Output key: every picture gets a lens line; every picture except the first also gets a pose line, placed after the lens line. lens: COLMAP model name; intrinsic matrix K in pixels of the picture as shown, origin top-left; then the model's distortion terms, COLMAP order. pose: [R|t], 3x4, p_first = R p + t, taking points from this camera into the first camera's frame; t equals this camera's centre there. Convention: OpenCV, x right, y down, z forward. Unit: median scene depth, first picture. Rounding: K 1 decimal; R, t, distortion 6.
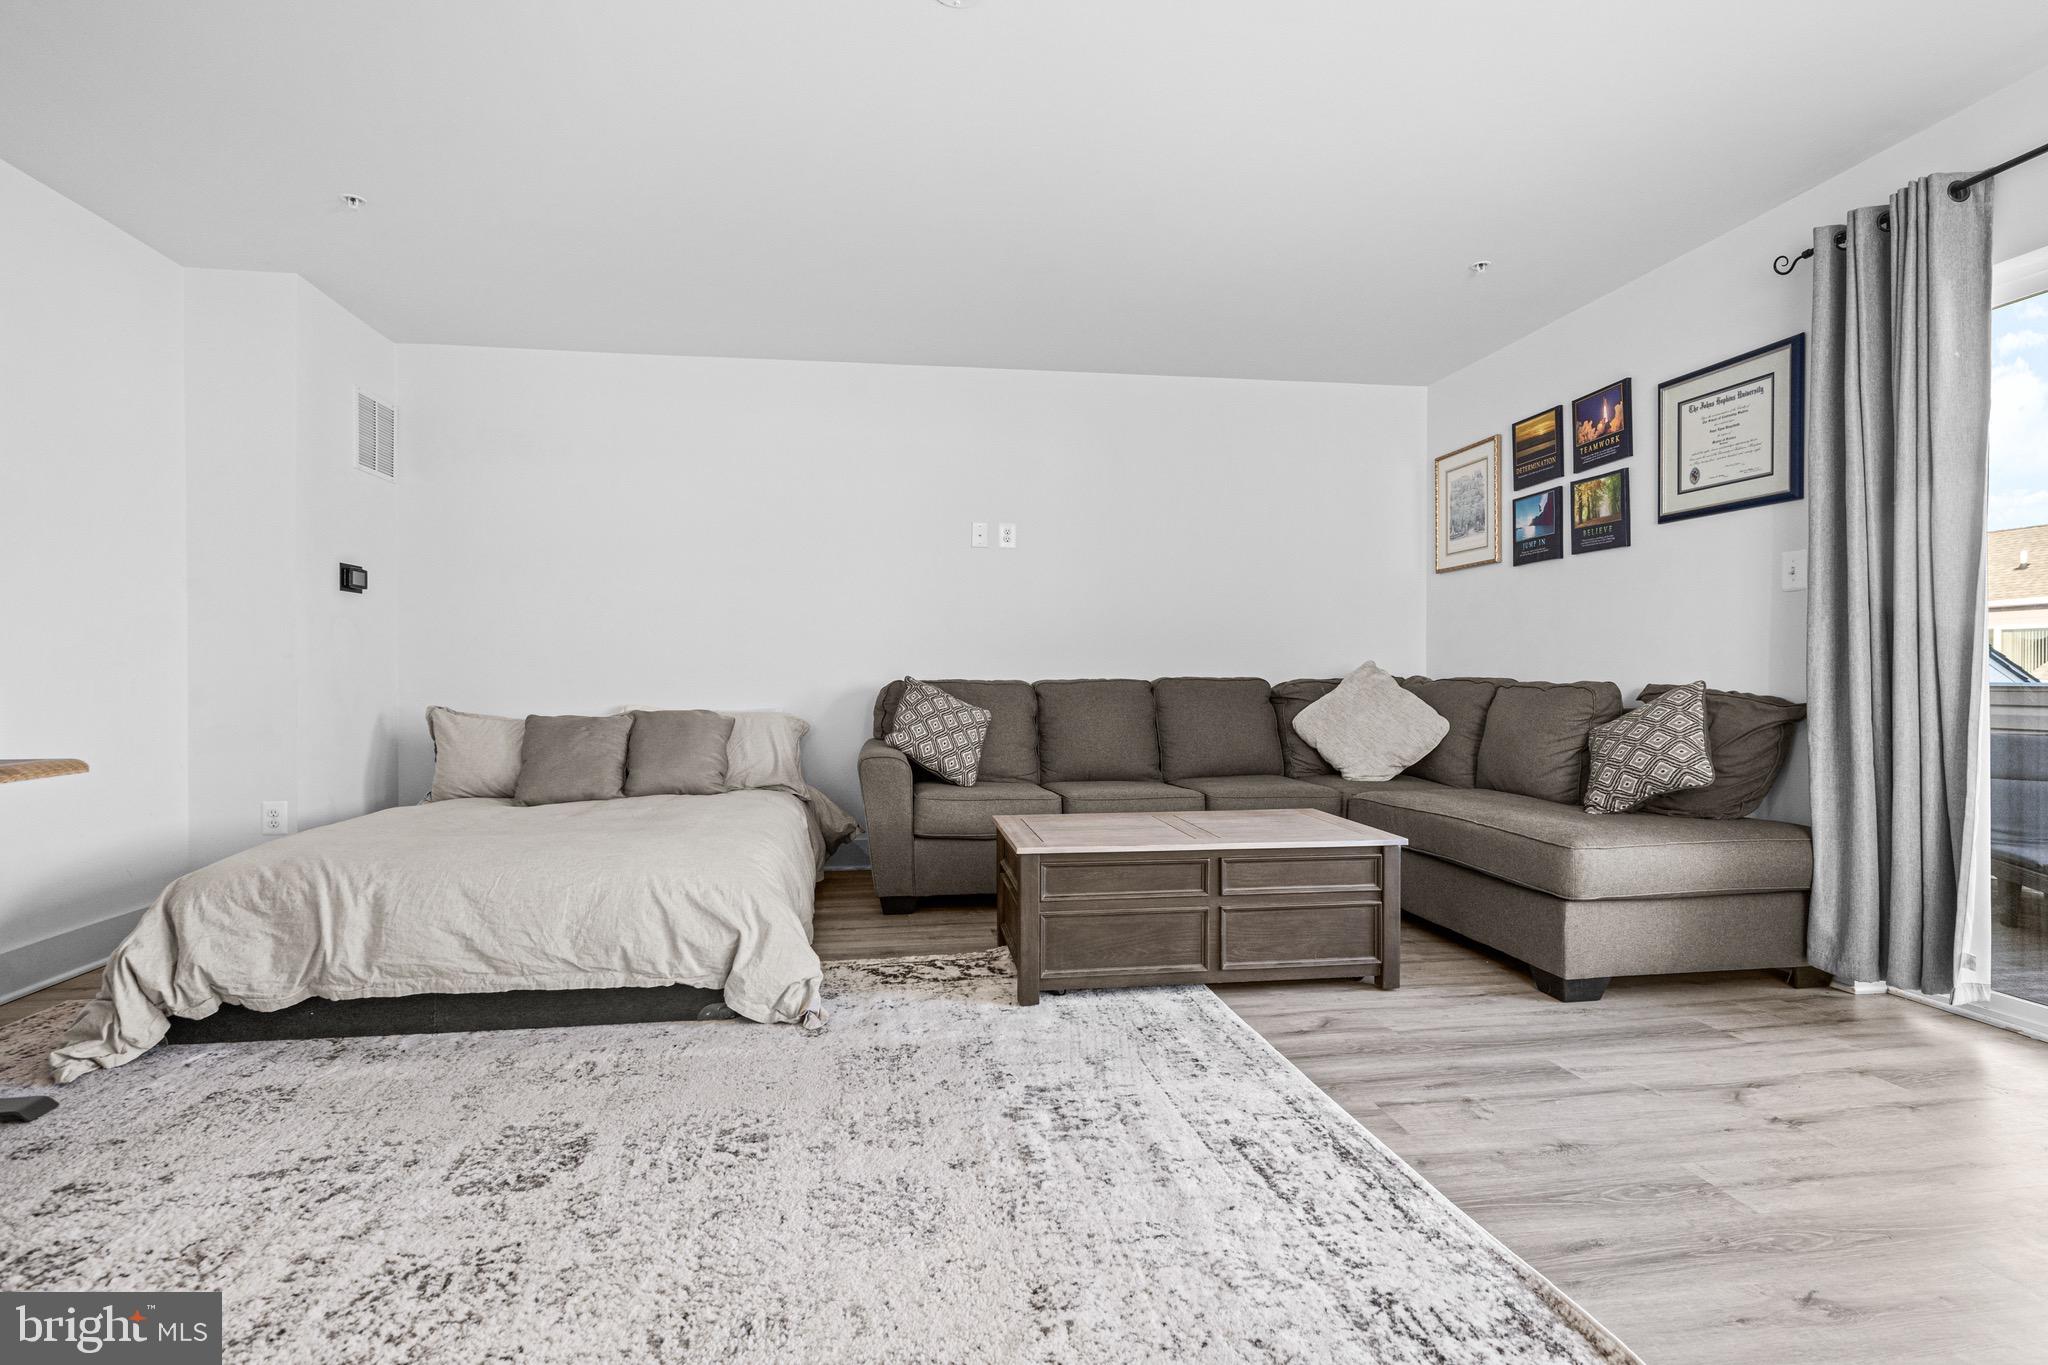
lens RADIAL K [[975.0, 0, 1024.0], [0, 975.0, 682.5], [0, 0, 1]] dist [-0.000911, -0.000855]
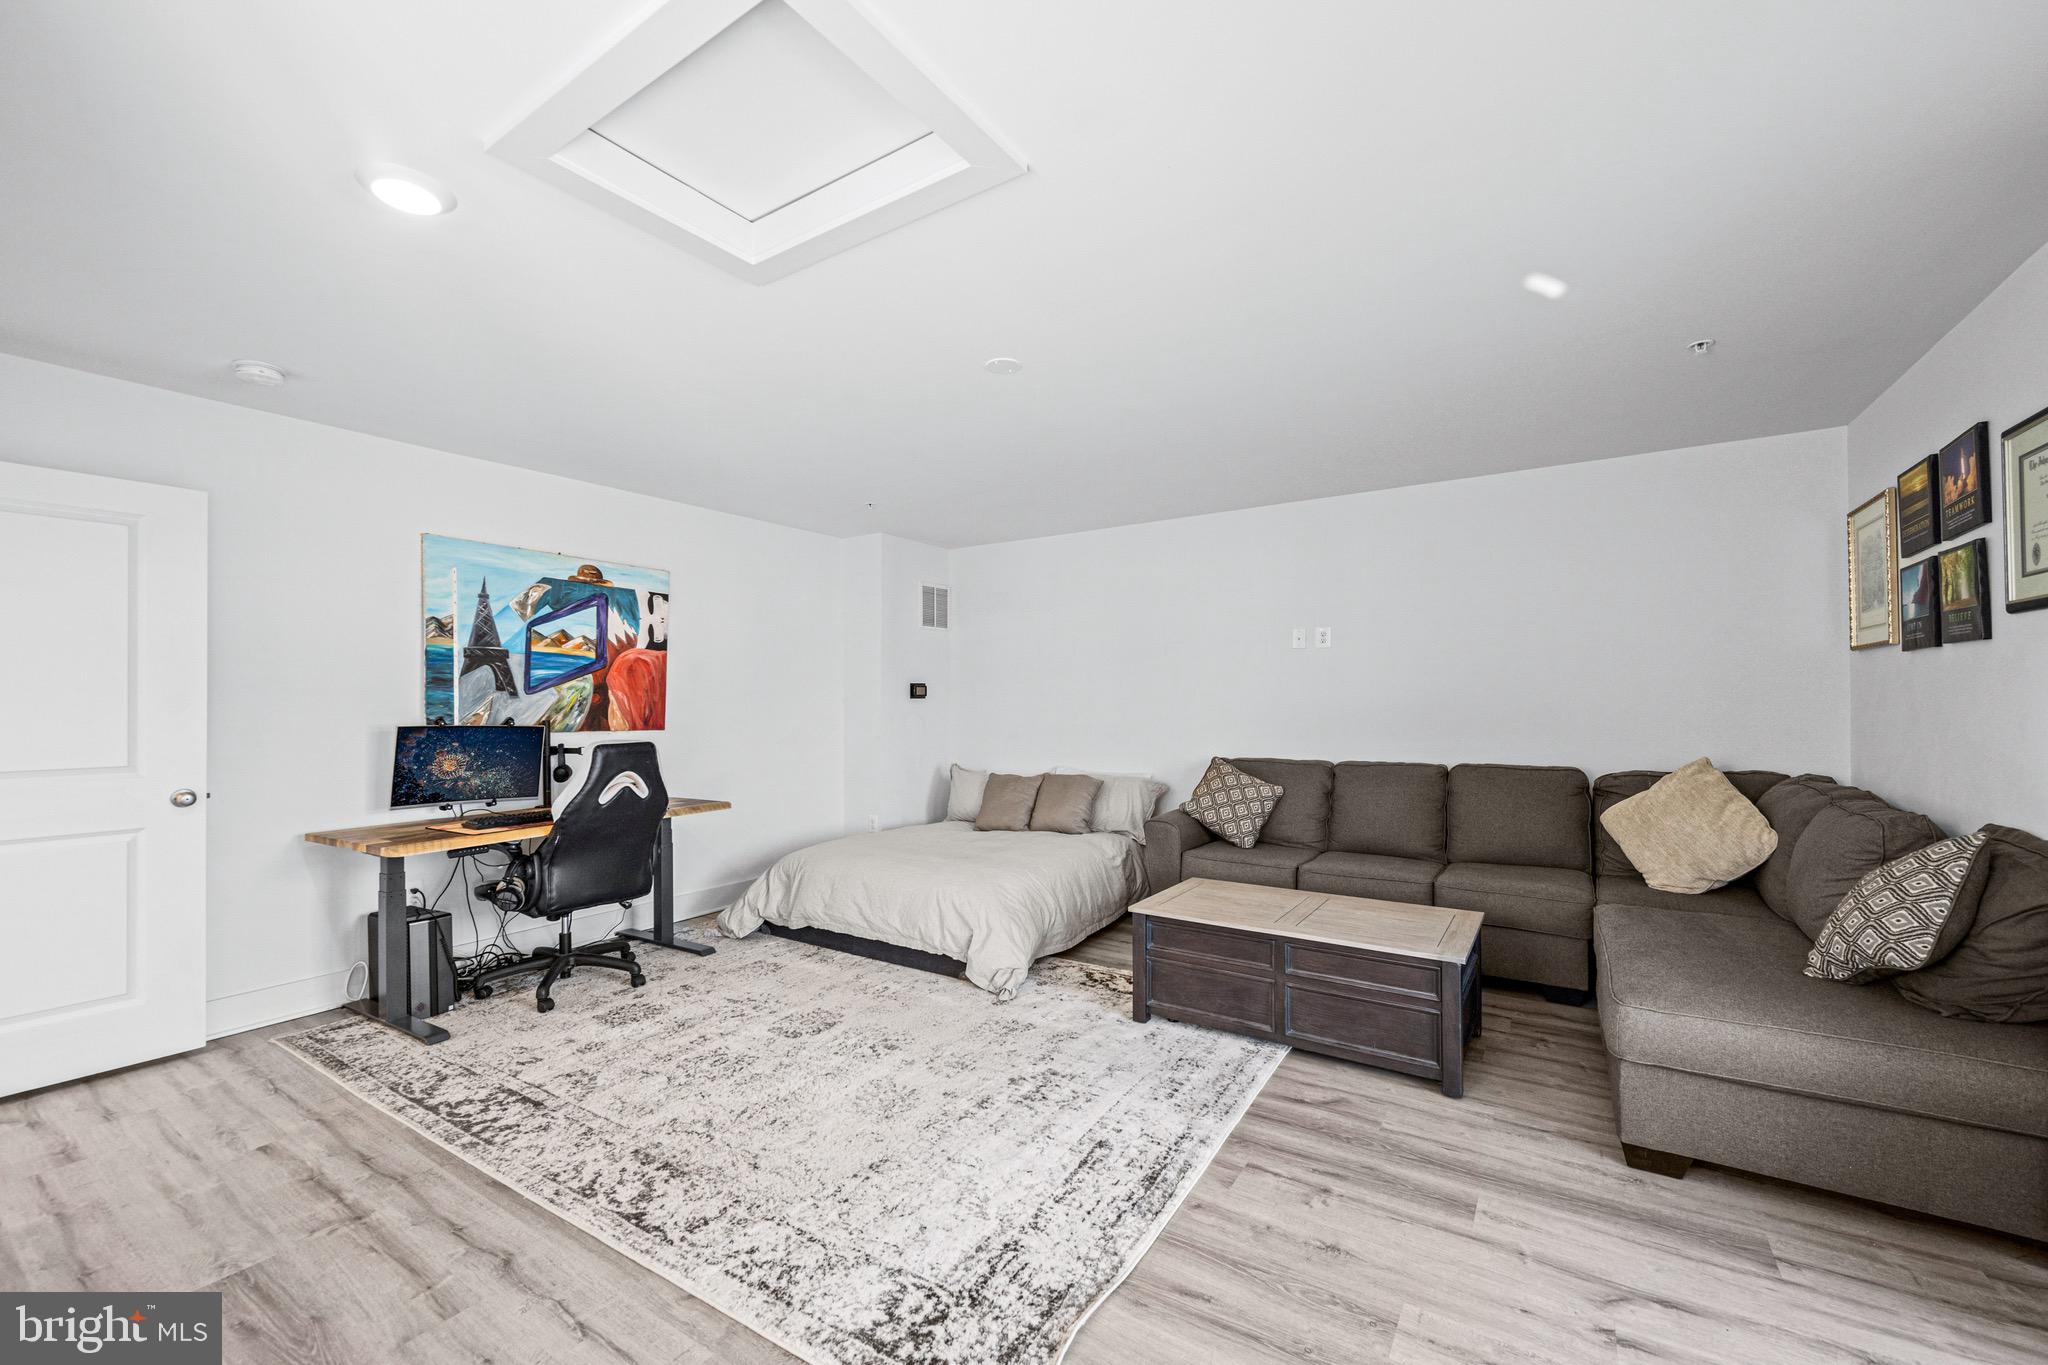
lens RADIAL K [[820.2, 0, 1022.4], [0, 820.2, 692.9], [0, 0, 1]] dist [0.000599, -0.000238]
pose [[0.746508, -0.008707, -0.665319, 0.495754], [-0.000568, 0.999906, -0.013724, -0.090823], [0.665376, 0.010623, 0.746433, 0.009915]]
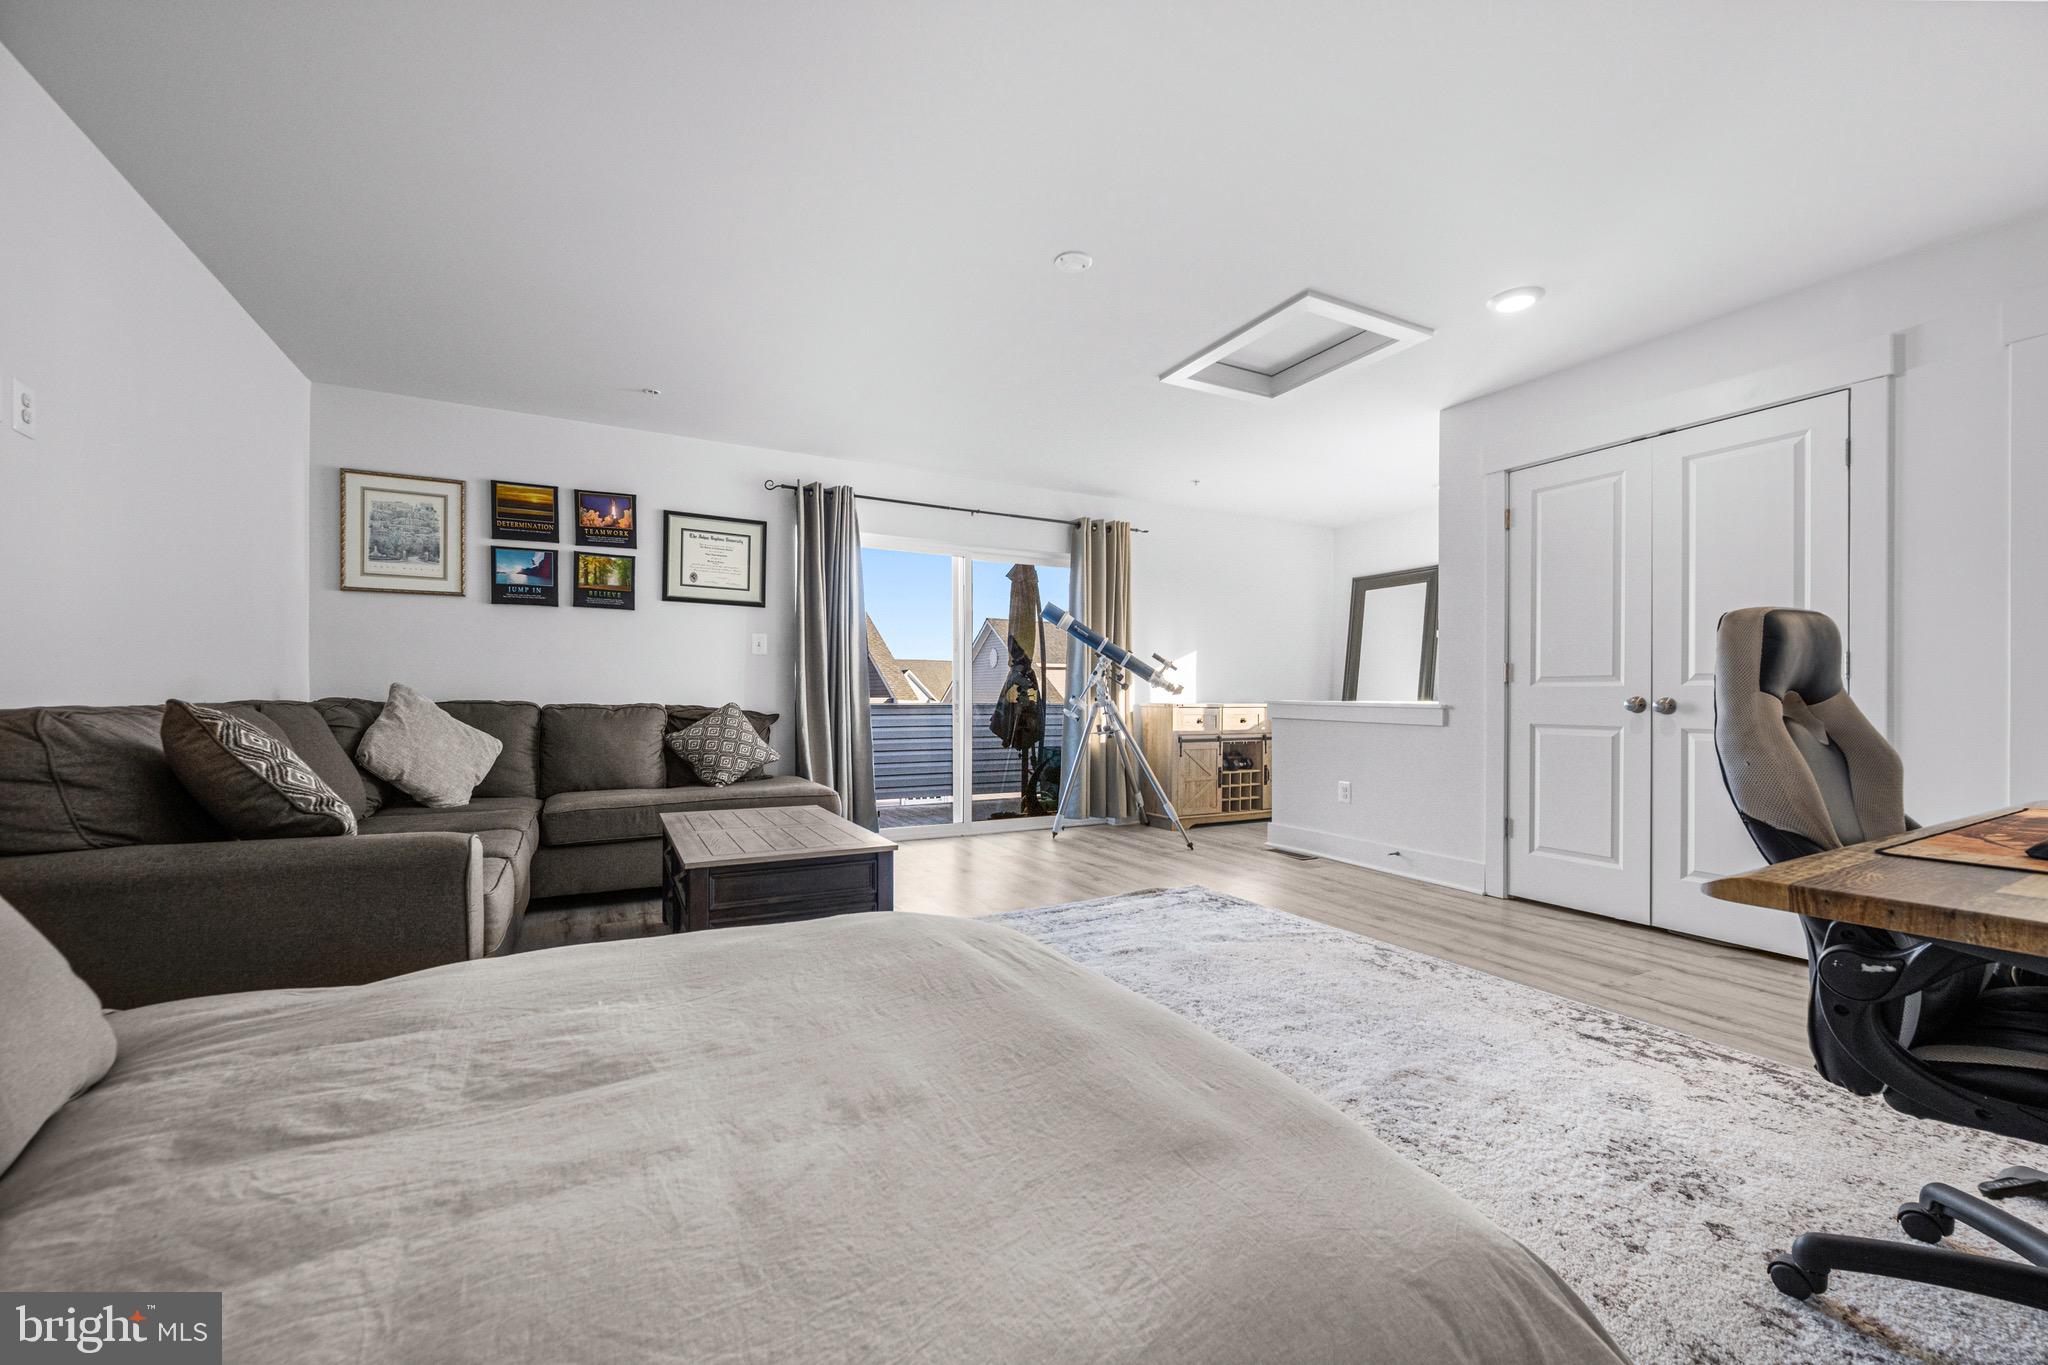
lens RADIAL K [[820.2, 0, 1022.4], [0, 820.2, 692.9], [0, 0, 1]] dist [0.000599, -0.000238]
pose [[-0.329662, 0.006467, 0.944077, -0.747300], [0.003143, 0.999979, -0.005752, -0.007758], [-0.944094, 0.001071, -0.329675, 0.880994]]
